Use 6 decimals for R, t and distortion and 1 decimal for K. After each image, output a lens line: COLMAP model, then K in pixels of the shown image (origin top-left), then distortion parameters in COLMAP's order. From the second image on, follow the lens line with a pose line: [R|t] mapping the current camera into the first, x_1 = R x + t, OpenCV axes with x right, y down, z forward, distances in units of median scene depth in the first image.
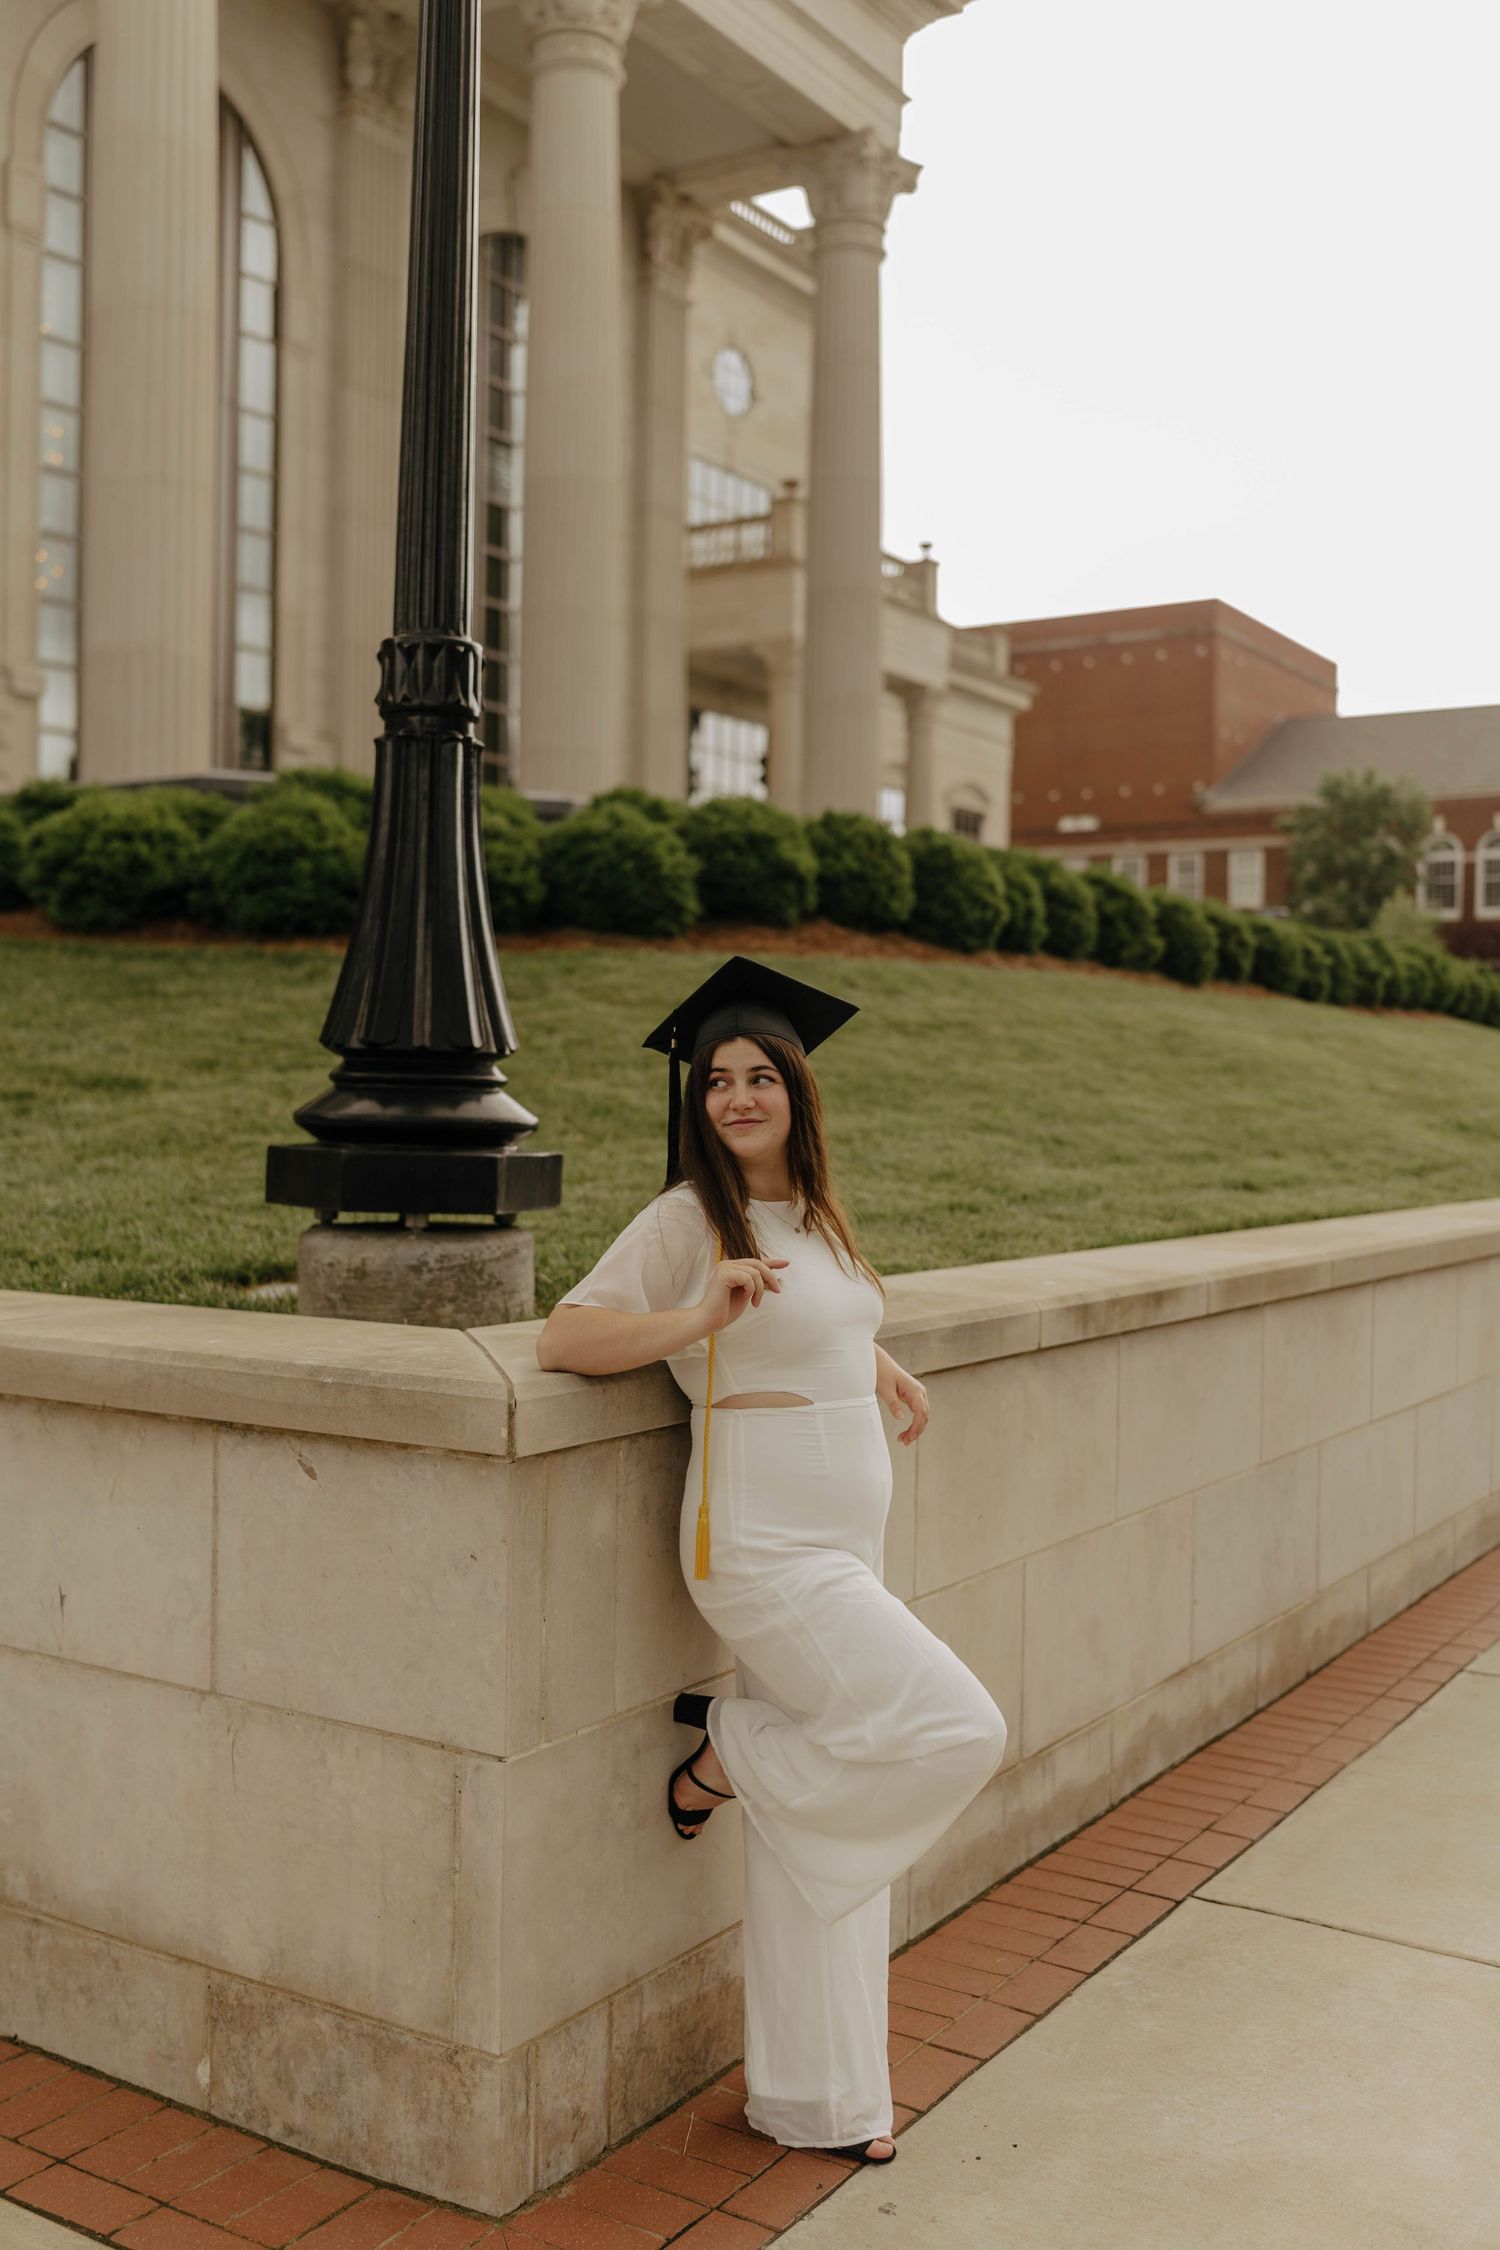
lens RADIAL K [[2183.1, 0, 736.8], [0, 2183.1, 1094.4], [0, 0, 1]] dist [-0.006363, 0.010377]
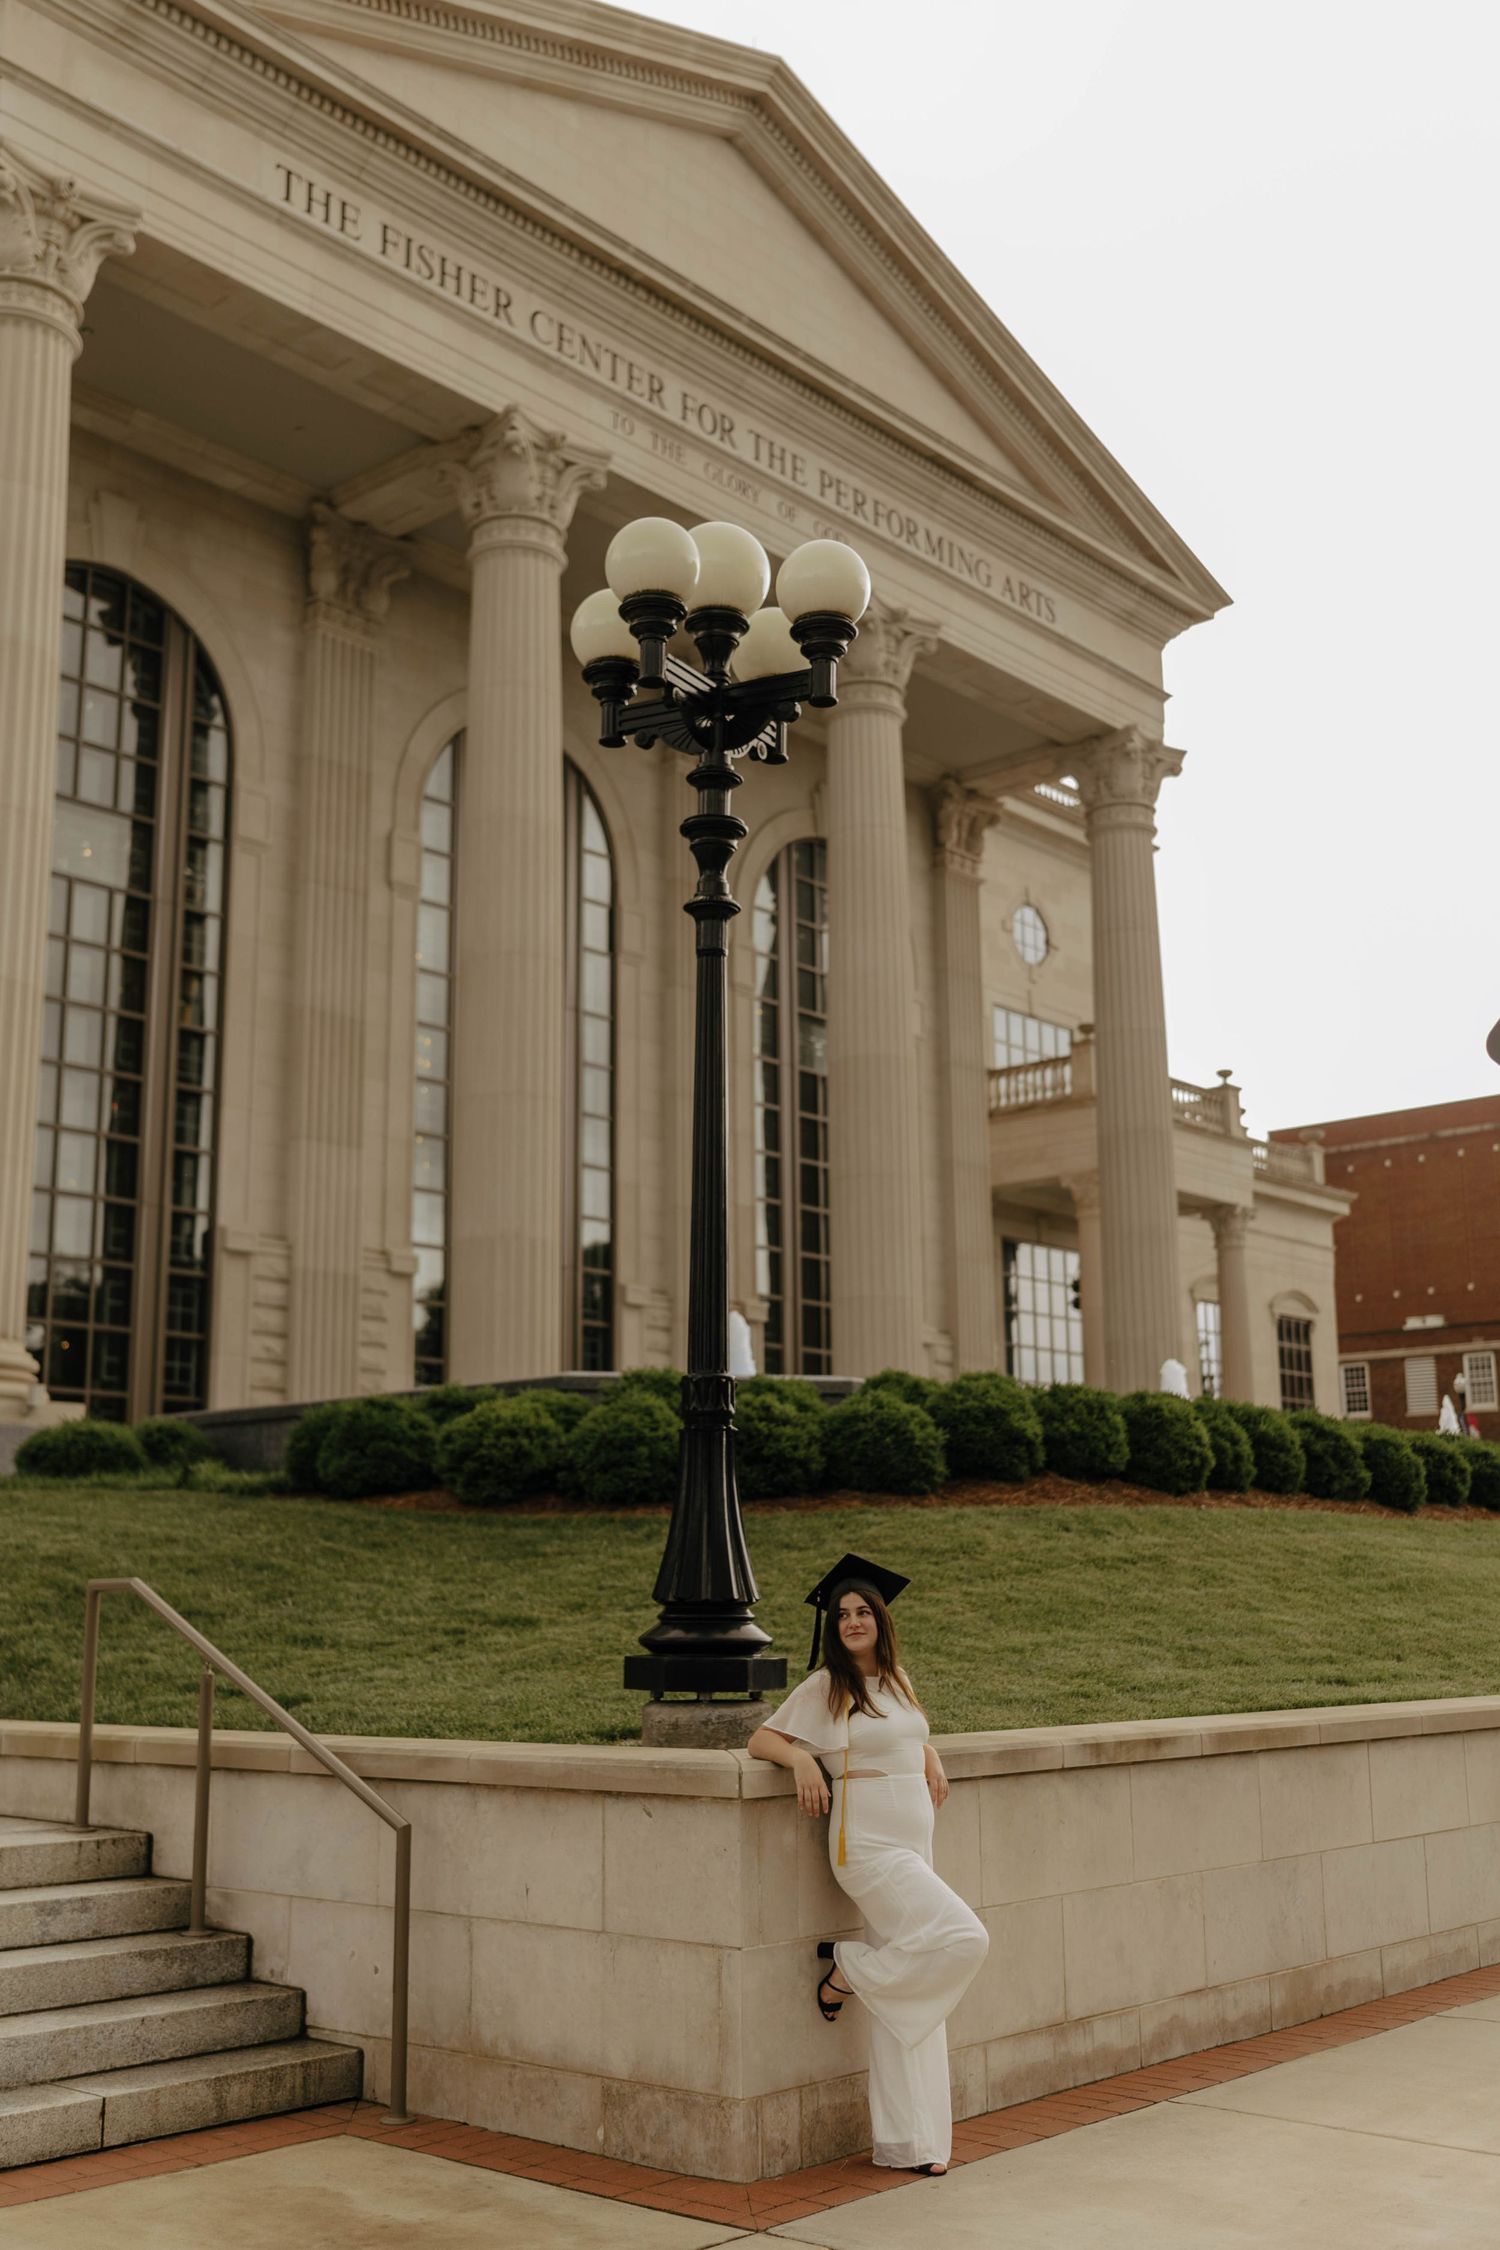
lens RADIAL K [[2292.0, 0, 750.0], [0, 2292.0, 1125.0], [0, 0, 1]] dist [-0.005254, 0.009906]
pose [[0.988327, -0.053995, -0.142459, 0.075032], [0.022792, 0.976968, -0.212165, -0.000692], [0.150634, 0.206442, 0.966794, -0.375685]]
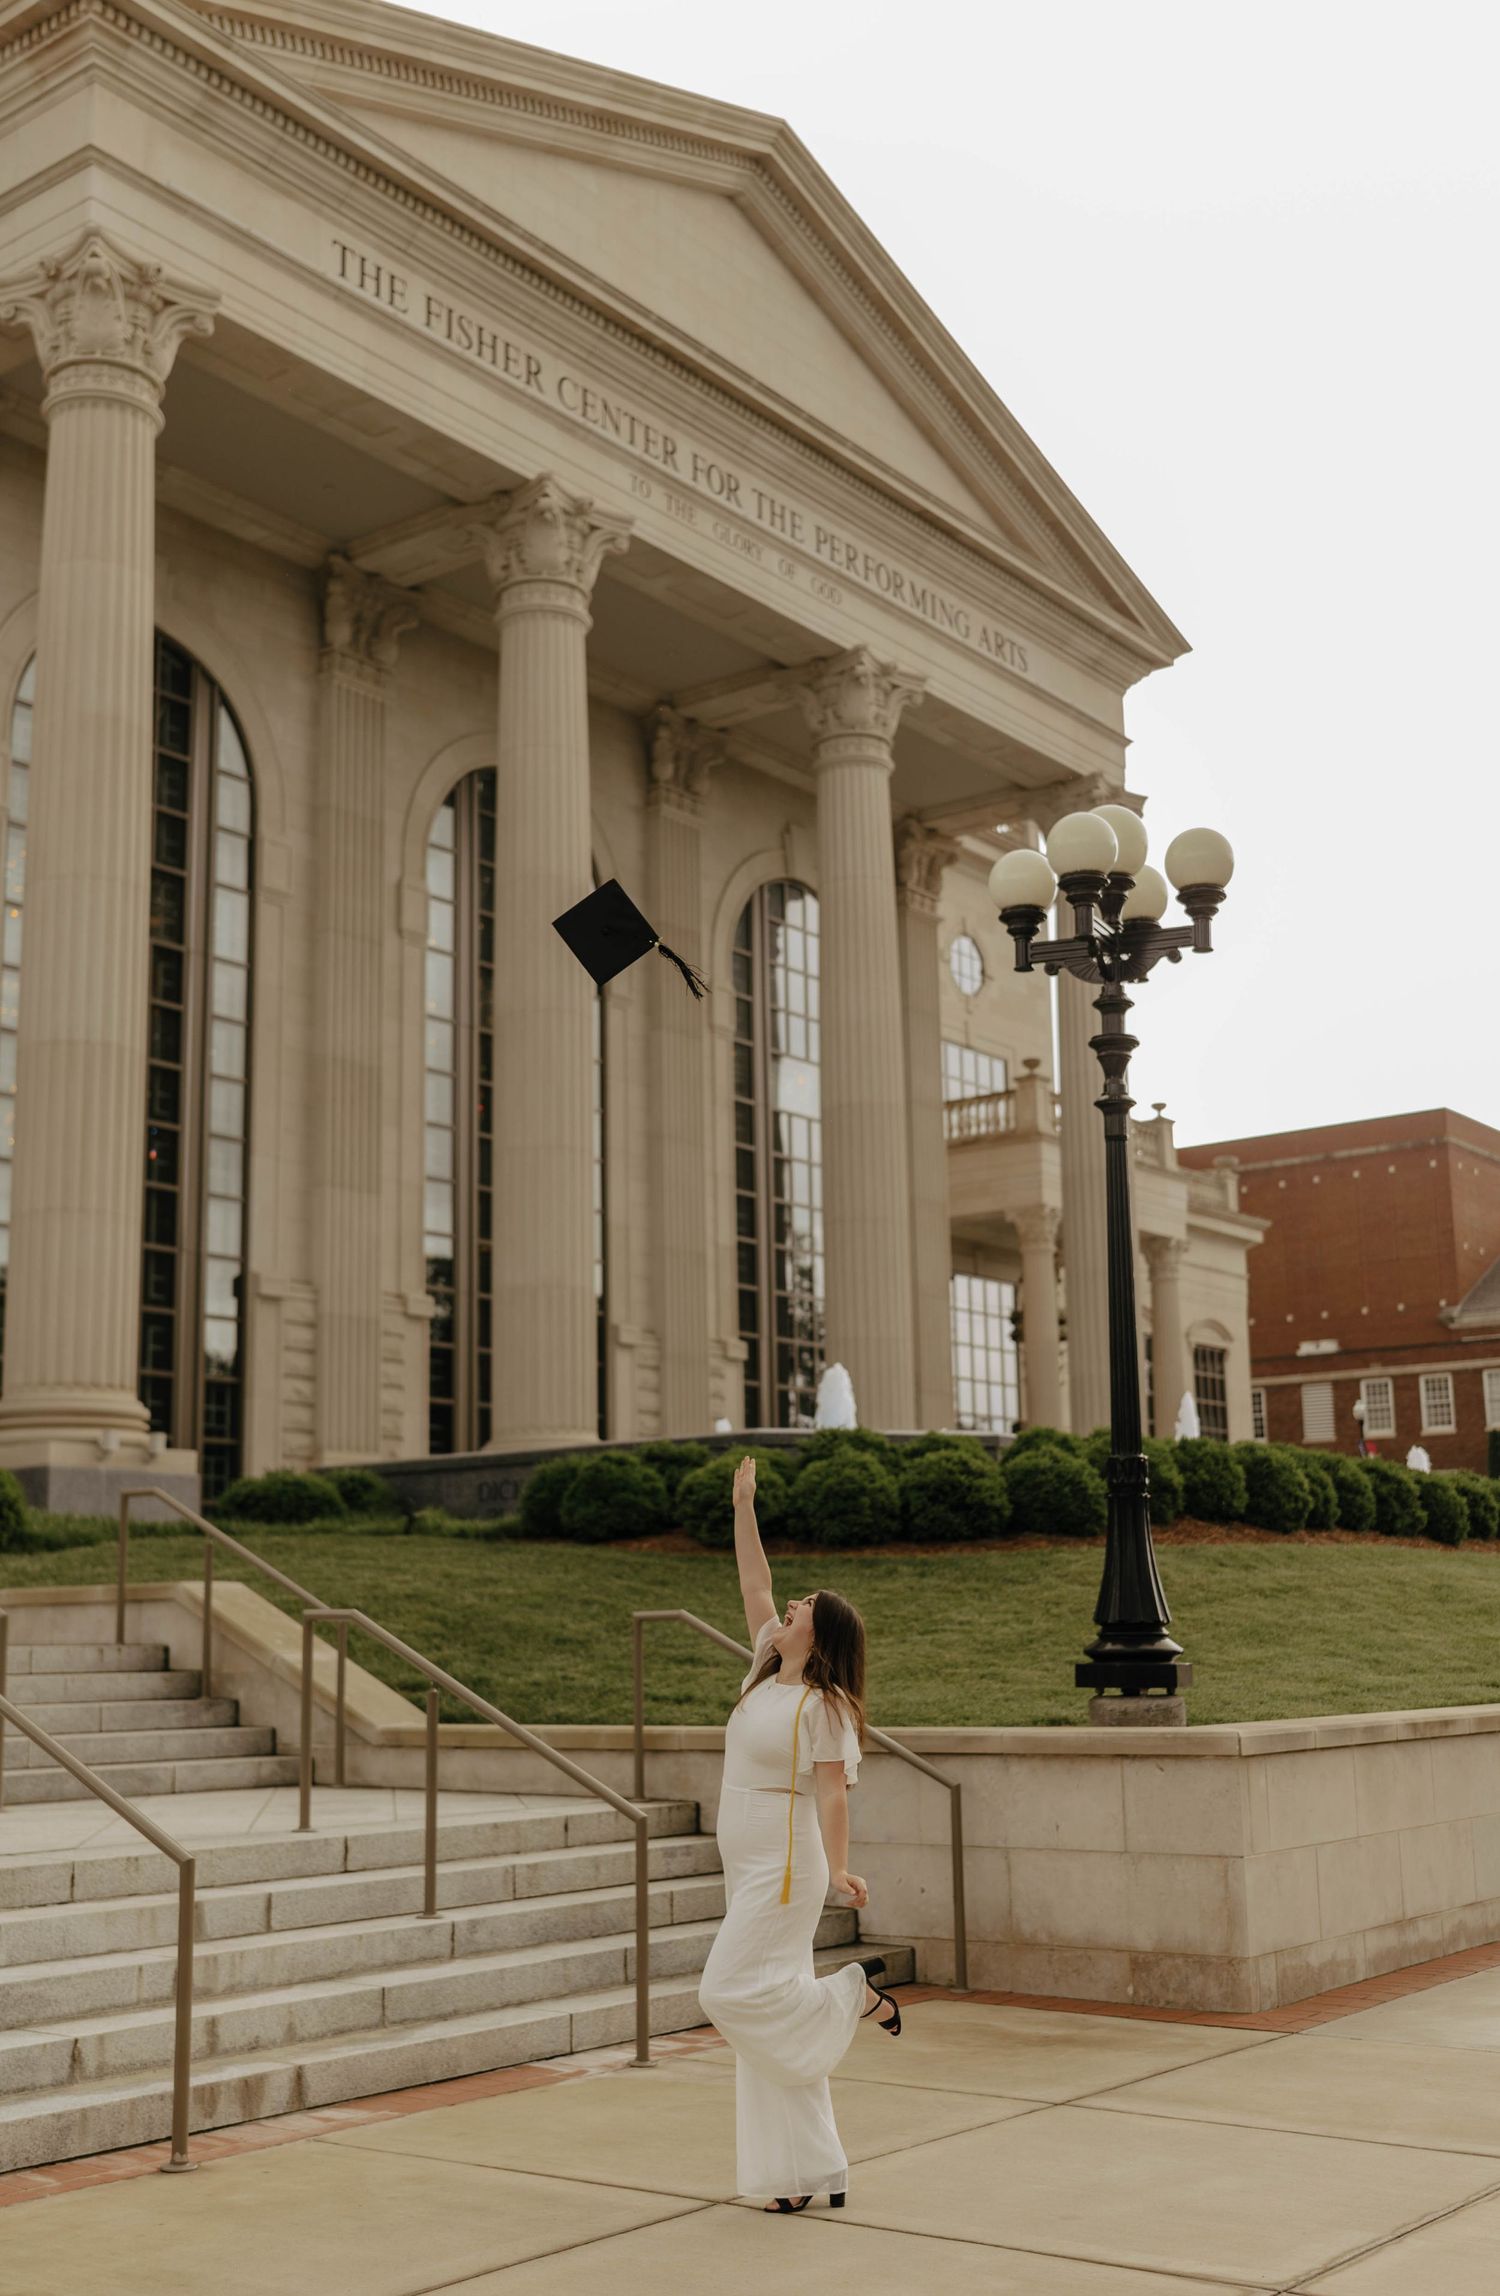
lens RADIAL K [[2496.5, 0, 739.1], [0, 2496.5, 1171.5], [0, 0, 1]] dist [-0.002147, 0.007430]
pose [[0.996767, -0.046206, -0.065734, -0.156094], [0.032950, 0.981218, -0.190067, 0.000539], [0.073281, 0.187287, 0.979568, -0.775698]]
